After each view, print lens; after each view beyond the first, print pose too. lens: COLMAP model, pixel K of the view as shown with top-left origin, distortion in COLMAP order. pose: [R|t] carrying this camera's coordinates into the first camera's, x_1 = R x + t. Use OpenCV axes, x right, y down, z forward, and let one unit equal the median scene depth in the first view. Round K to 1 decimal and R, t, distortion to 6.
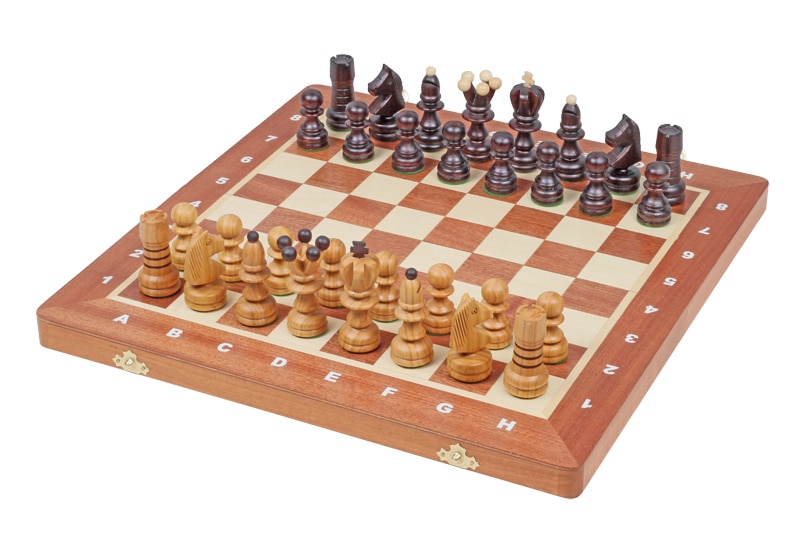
lens RADIAL K [[1991.6, 0, 400.0], [0, 1991.6, 266.5], [0, 0, 1]] dist [-0.044123, -0.879700]
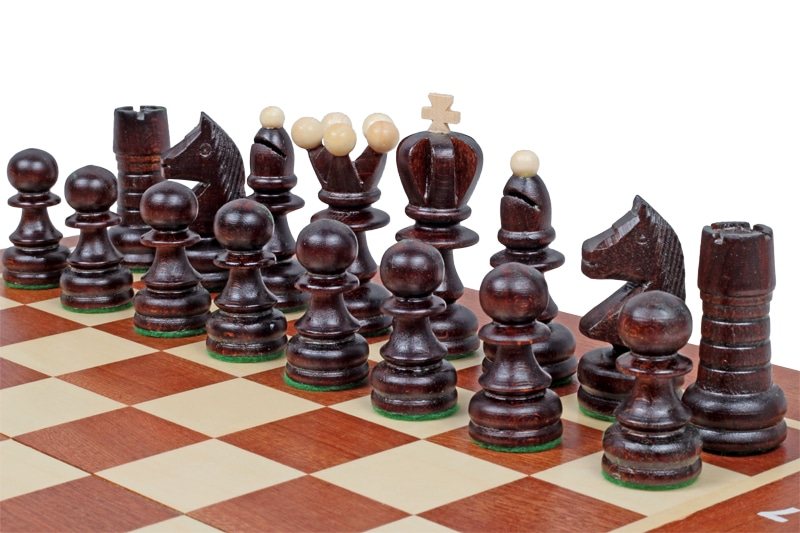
lens RADIAL K [[1991.6, 0, 400.0], [0, 1991.6, 266.5], [0, 0, 1]] dist [-0.044123, -0.879700]
pose [[0.929869, 0.071449, -0.360885, 0.208545], [-0.168540, 0.954697, -0.245252, 0.035741], [0.327012, 0.288876, 0.899785, 0.658173]]
